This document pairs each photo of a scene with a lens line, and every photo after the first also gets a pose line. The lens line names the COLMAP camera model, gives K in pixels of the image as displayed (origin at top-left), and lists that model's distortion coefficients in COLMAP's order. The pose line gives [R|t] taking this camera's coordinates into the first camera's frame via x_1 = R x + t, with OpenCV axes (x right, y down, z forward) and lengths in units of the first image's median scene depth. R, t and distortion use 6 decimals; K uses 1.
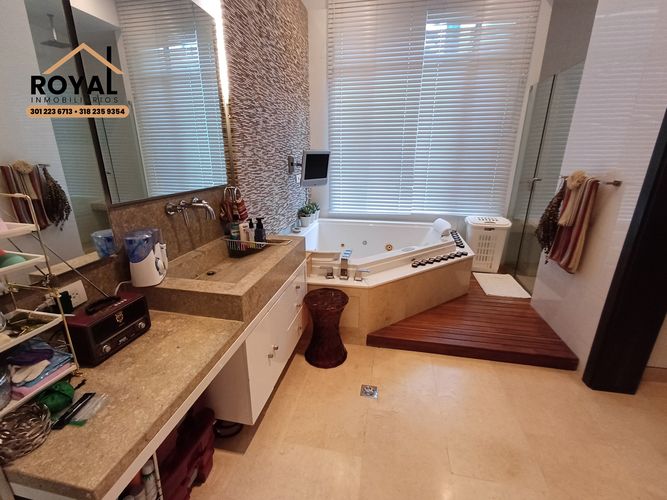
lens RADIAL K [[302.7, 0, 327.4], [0, 302.7, 249.0], [0, 0, 1]] dist [0.007721, 0.001728]
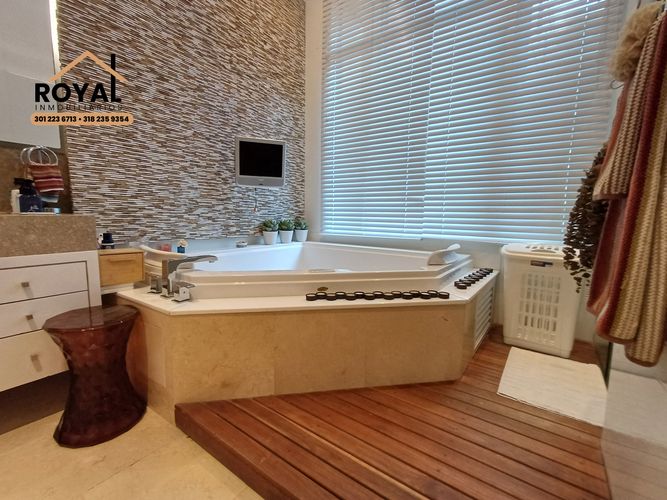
lens RADIAL K [[302.7, 0, 333.2], [0, 302.7, 250.0], [0, 0, 1]] dist [0.007721, 0.001728]
pose [[0.910497, 0.064139, -0.408512, 0.521944], [-0.138163, 0.978310, -0.154338, 0.048663], [0.389752, 0.196965, 0.899610, 0.492405]]
